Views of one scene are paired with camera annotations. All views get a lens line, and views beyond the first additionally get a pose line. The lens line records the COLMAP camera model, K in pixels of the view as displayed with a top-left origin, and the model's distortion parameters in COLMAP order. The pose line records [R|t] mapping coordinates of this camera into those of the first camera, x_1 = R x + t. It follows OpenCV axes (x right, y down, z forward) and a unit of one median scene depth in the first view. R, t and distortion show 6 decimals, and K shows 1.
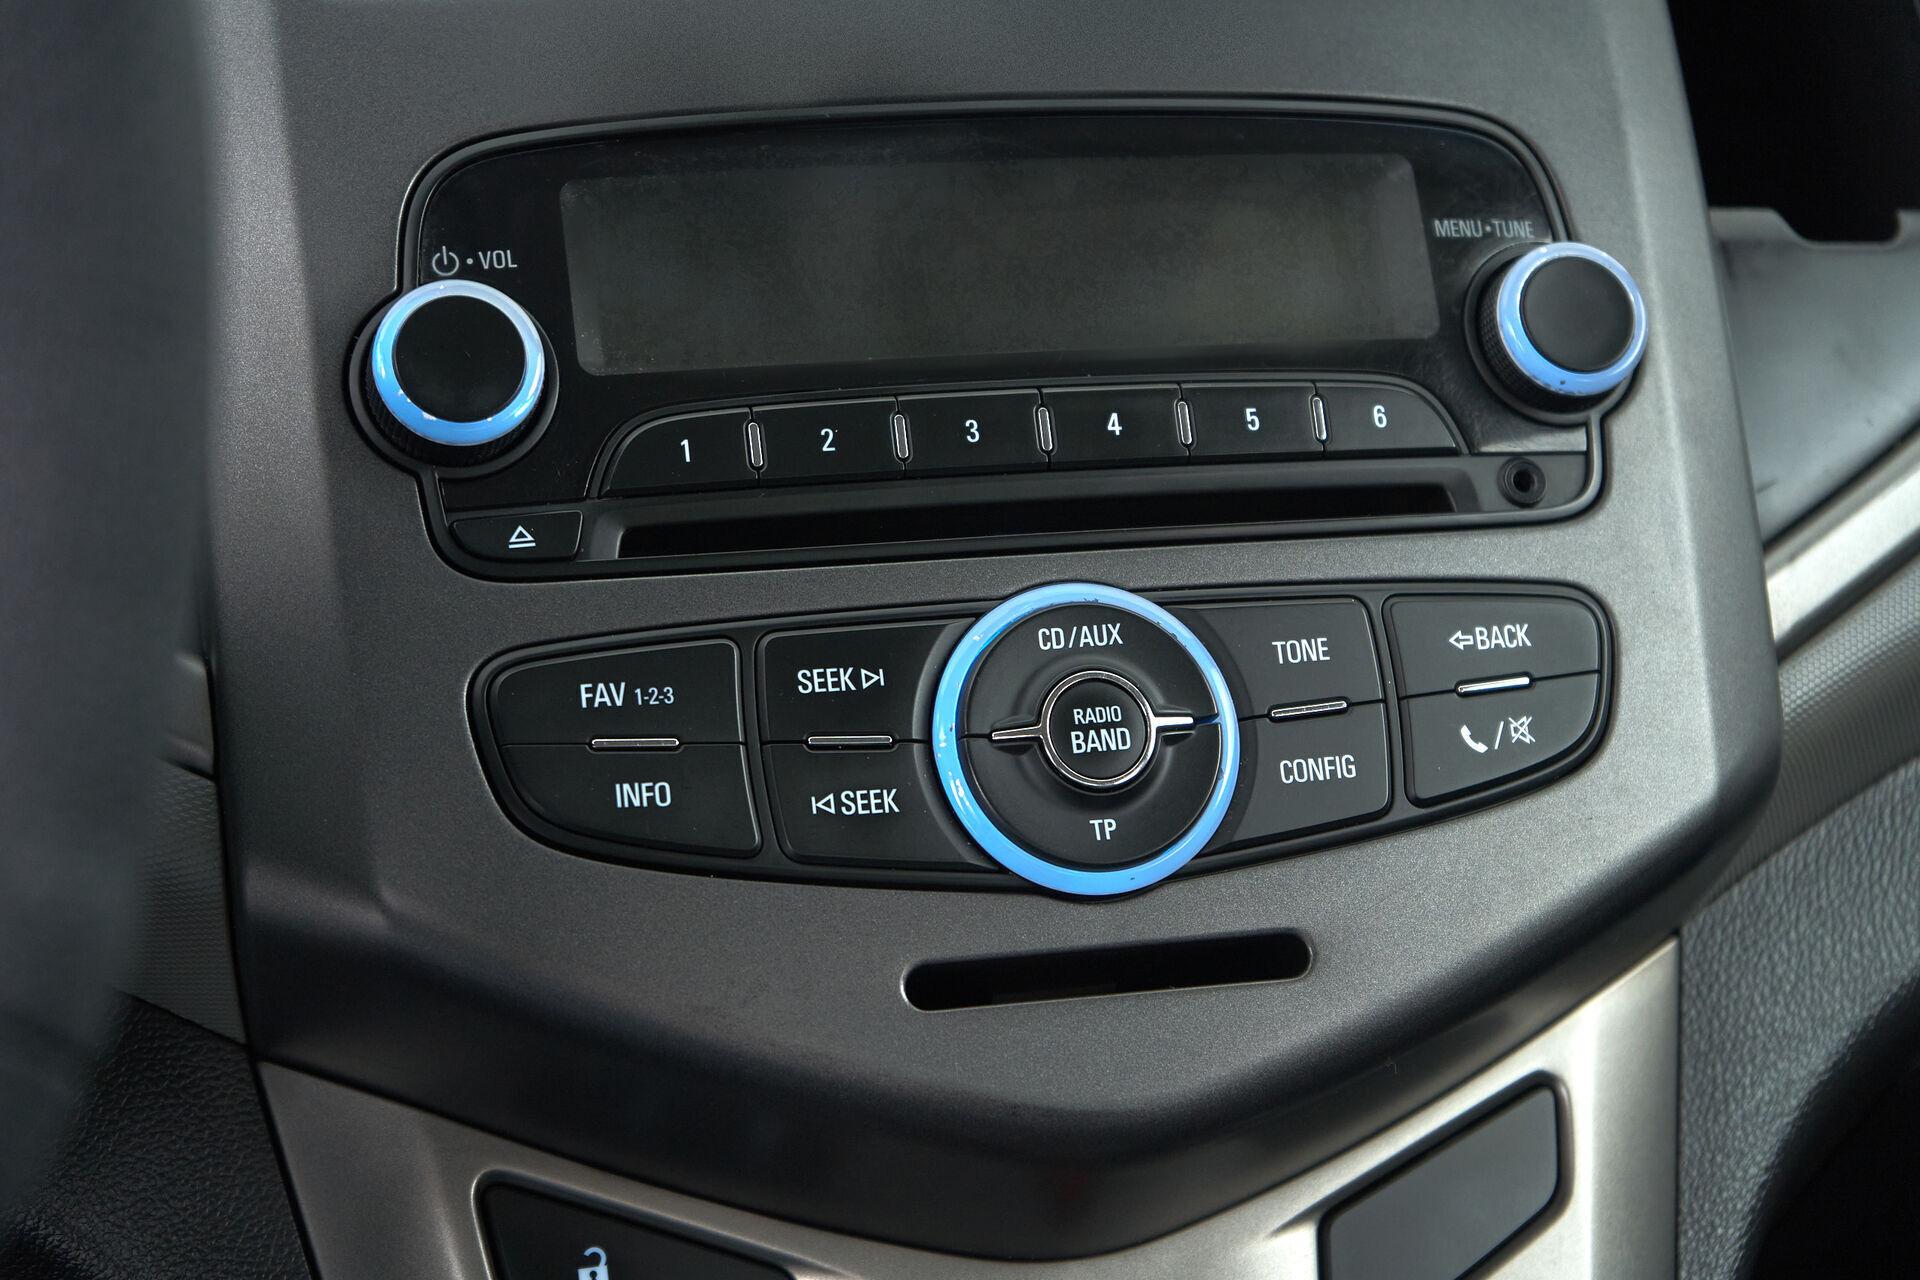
lens RADIAL K [[3843.2, 0, 960.0], [0, 3843.2, 640.0], [0, 0, 1]] dist [0.039978, 0.147660]
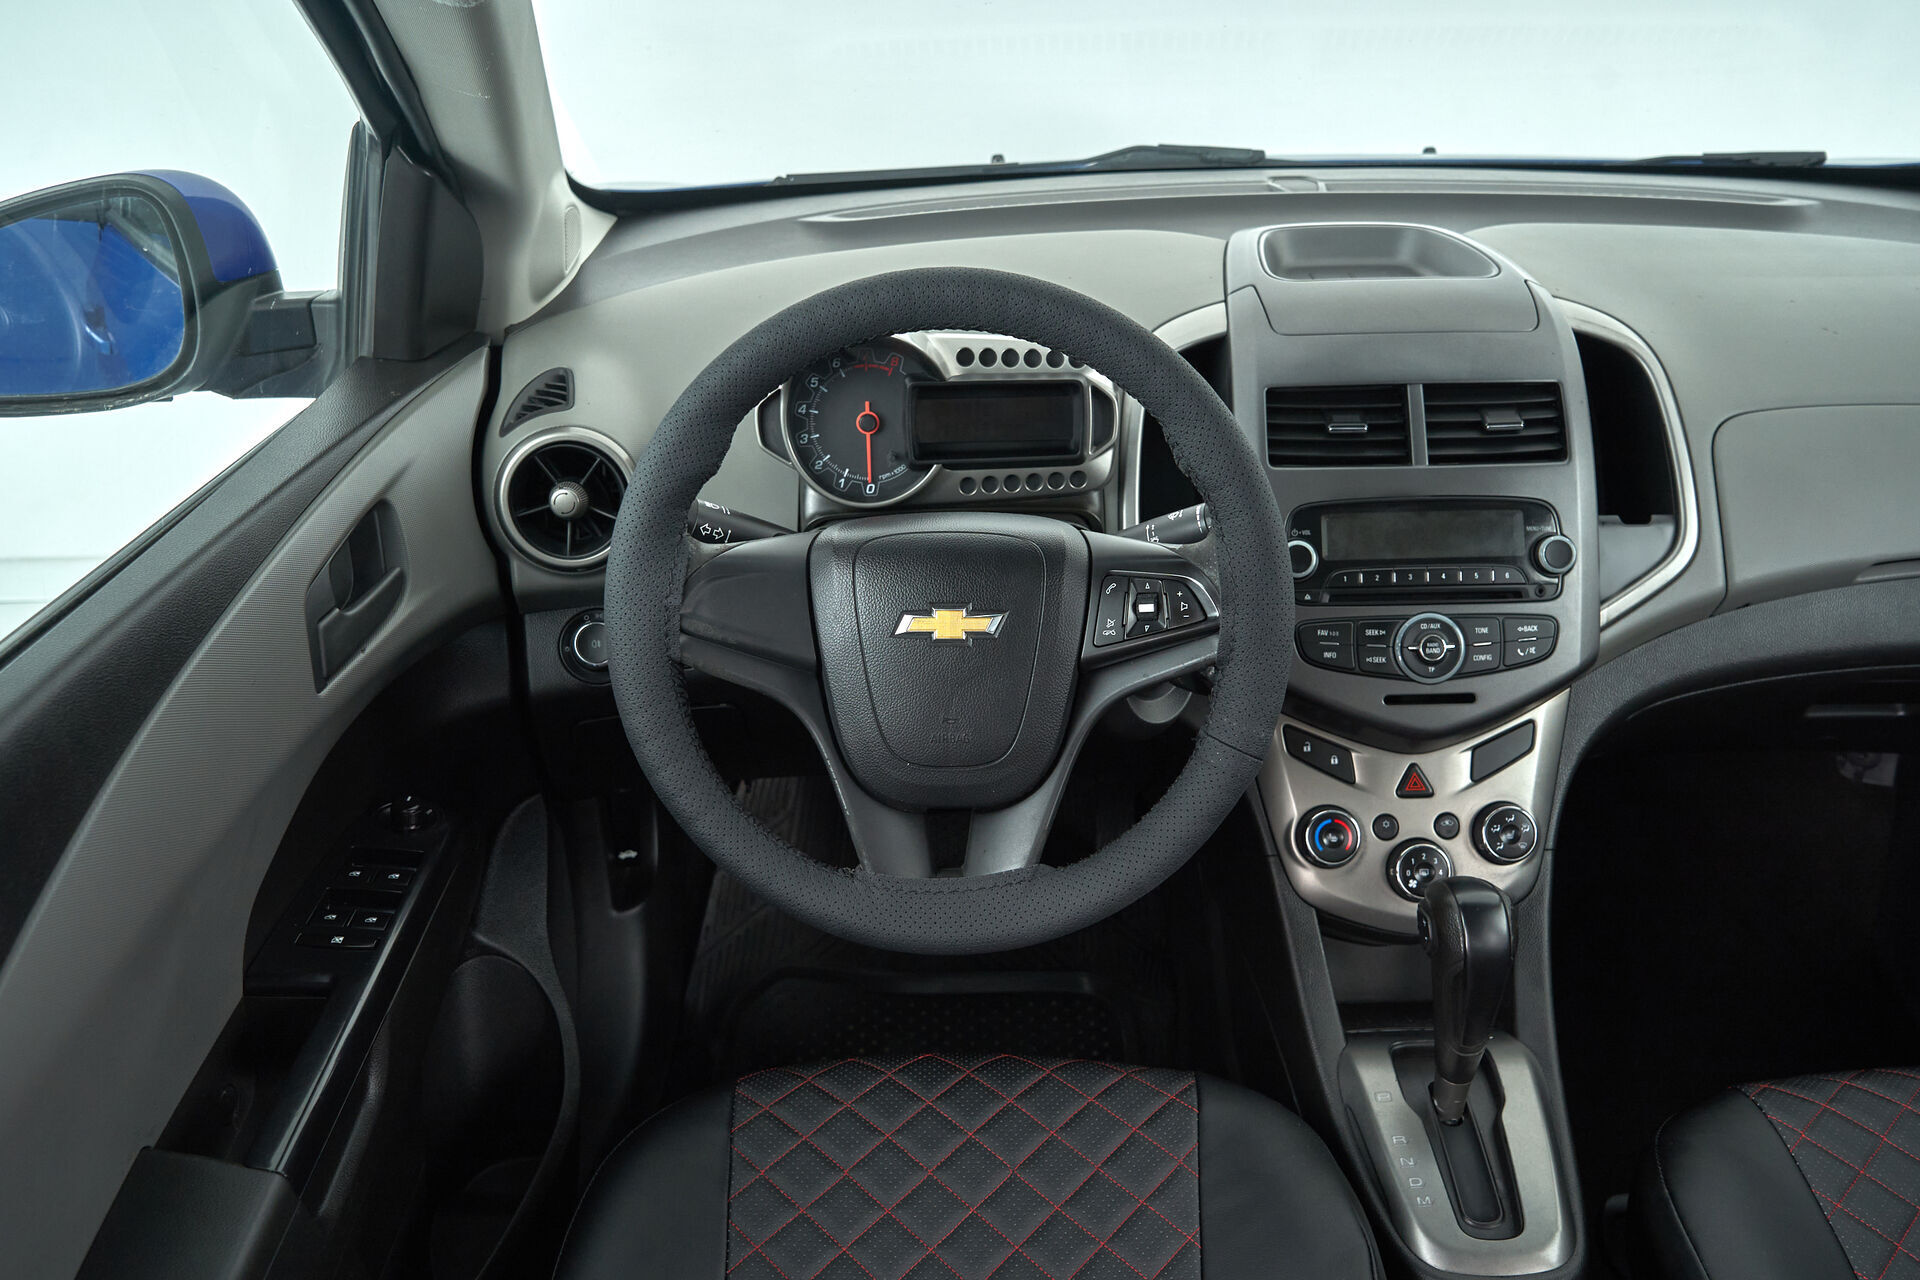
lens RADIAL K [[1570.3, 0, 960.0], [0, 1570.3, 640.0], [0, 0, 1]] dist [-0.006497, -0.011730]
pose [[0.967654, 0.091537, -0.235090, -0.068493], [-0.041543, 0.976948, 0.209397, -0.345981], [0.248838, -0.192858, 0.949150, -0.885895]]
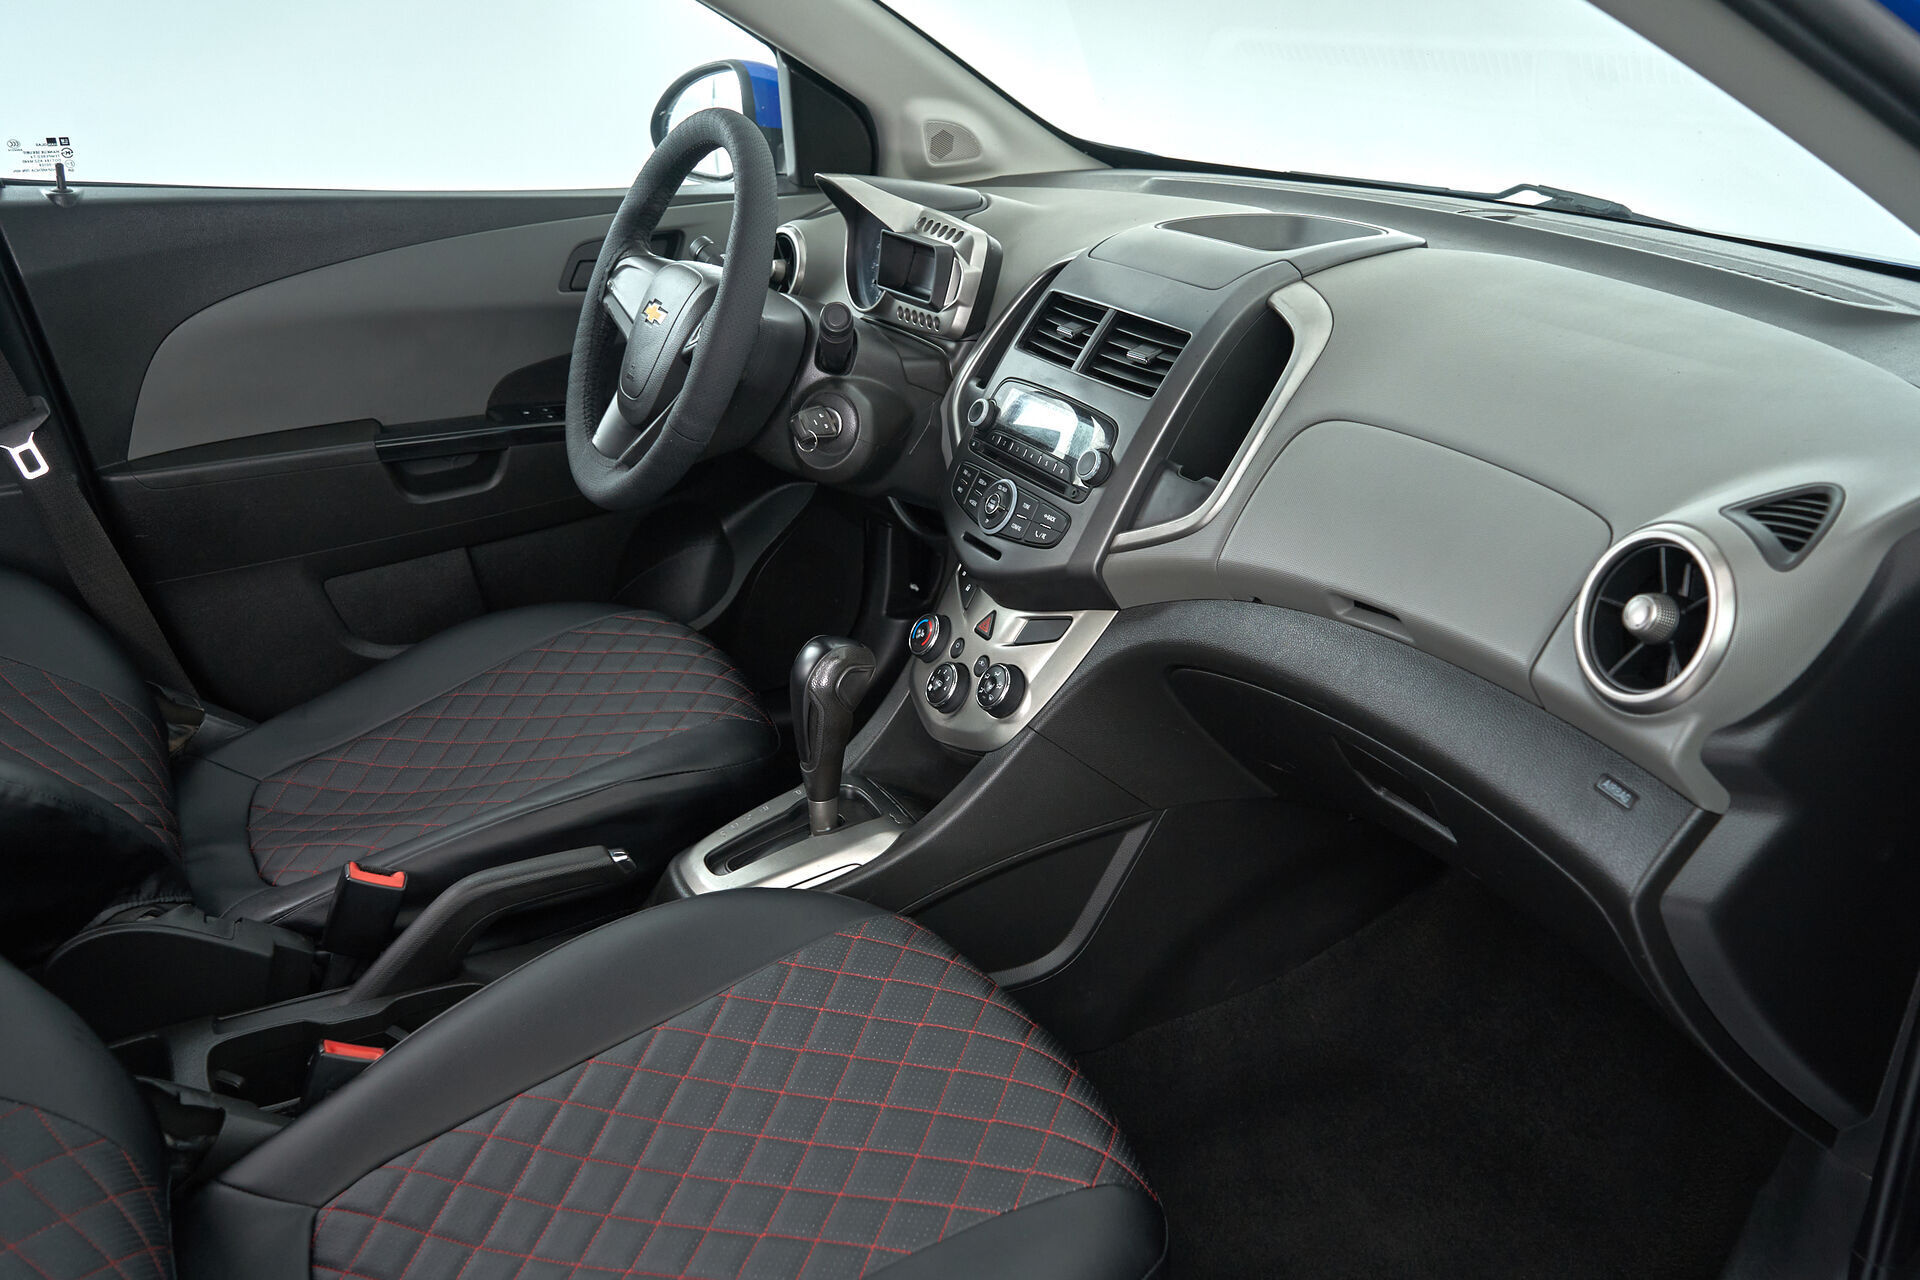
lens RADIAL K [[1570.3, 0, 960.0], [0, 1570.3, 640.0], [0, 0, 1]] dist [-0.006497, -0.011730]
pose [[0.215858, 0.362581, -0.906609, 2.094925], [-0.271064, 0.914255, 0.301100, -0.454471], [0.938046, 0.180754, 0.295632, 0.324975]]
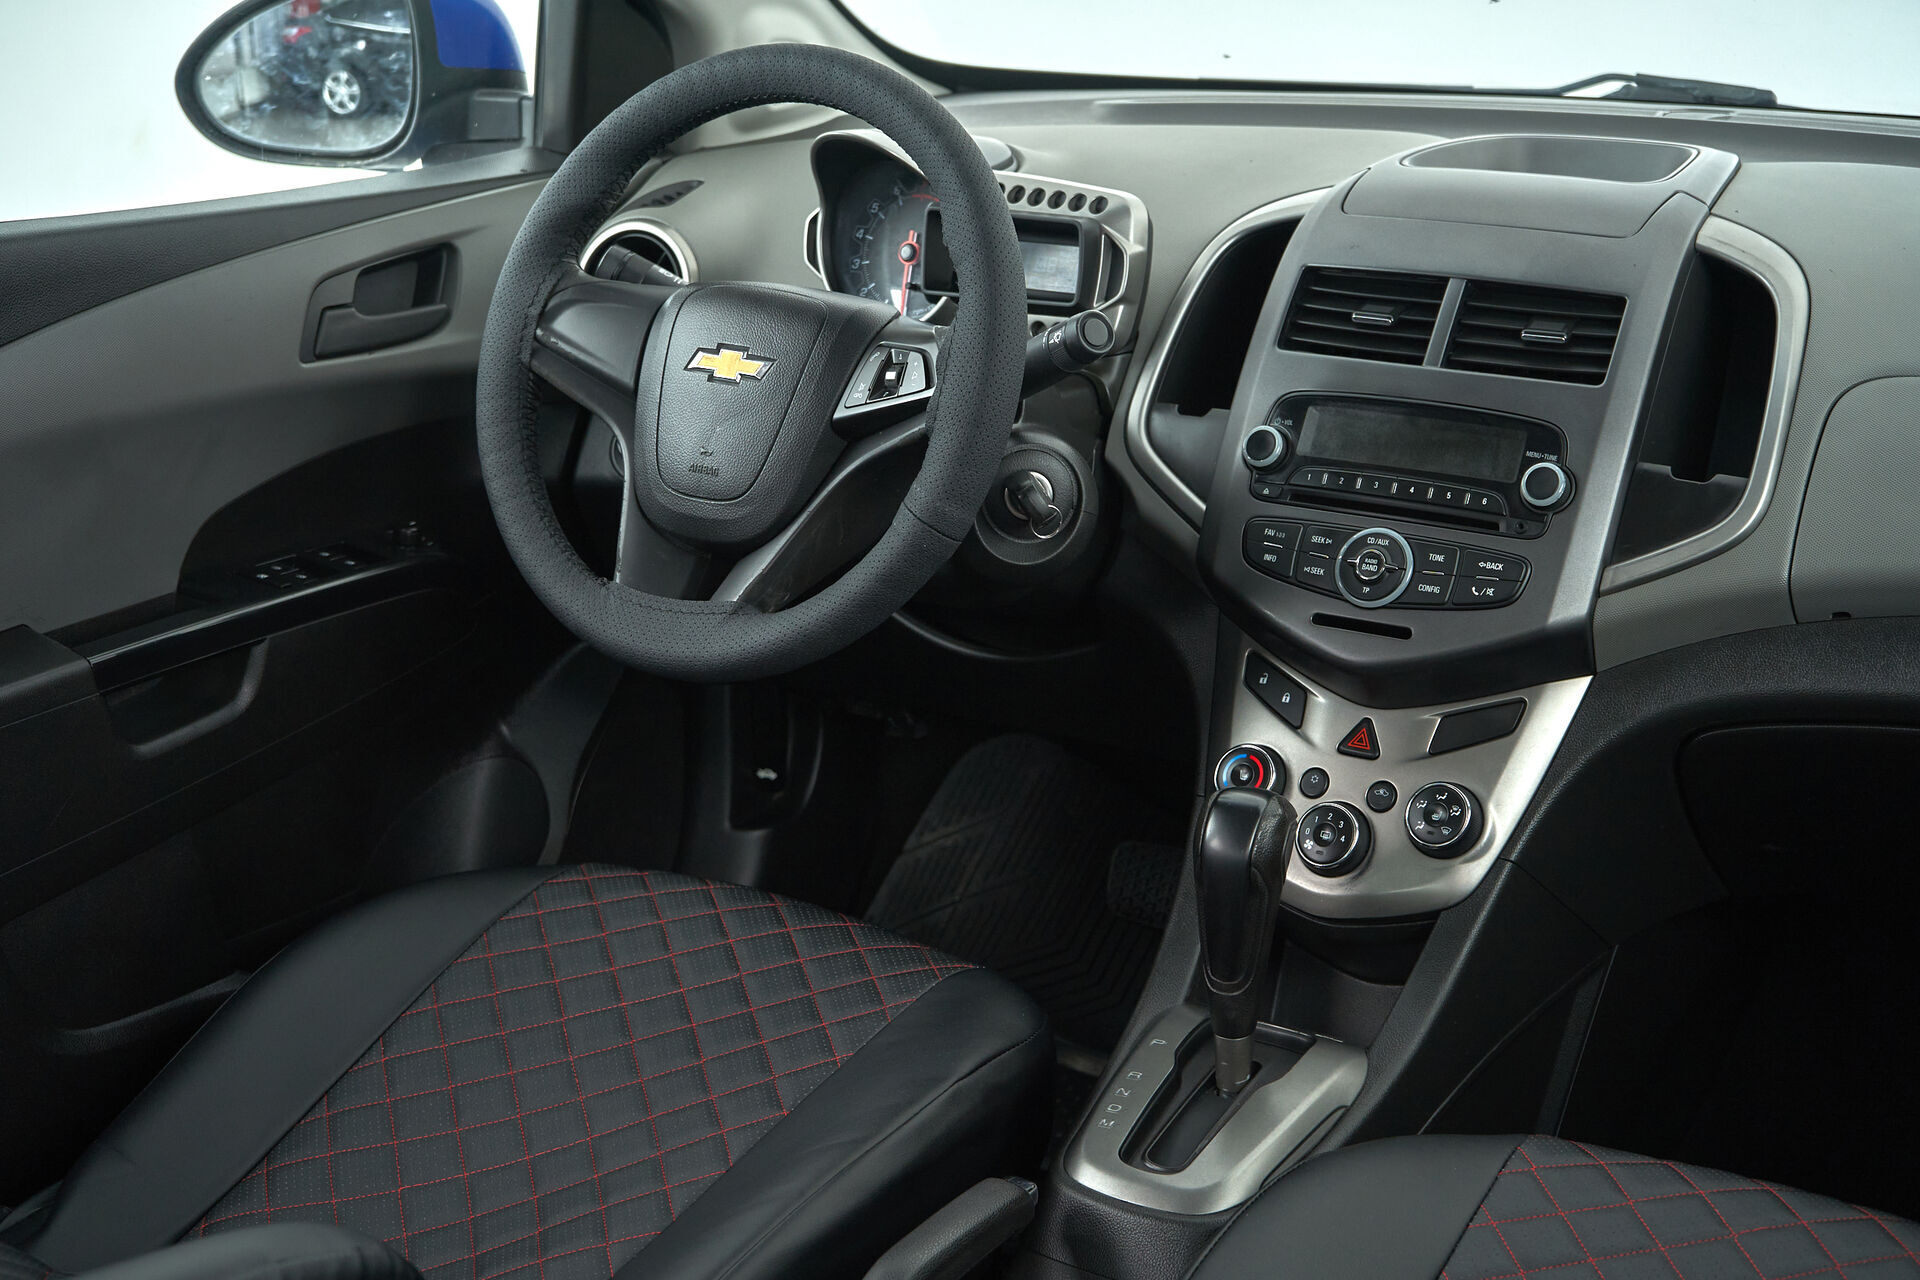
lens RADIAL K [[2849.5, 0, 960.0], [0, 2849.5, 640.0], [0, 0, 1]] dist [-0.010346, 0.015429]
pose [[0.661285, 0.203826, -0.721912, 1.823614], [-0.187058, 0.976781, 0.104438, -0.123266], [0.726438, 0.065976, 0.684058, -1.241693]]
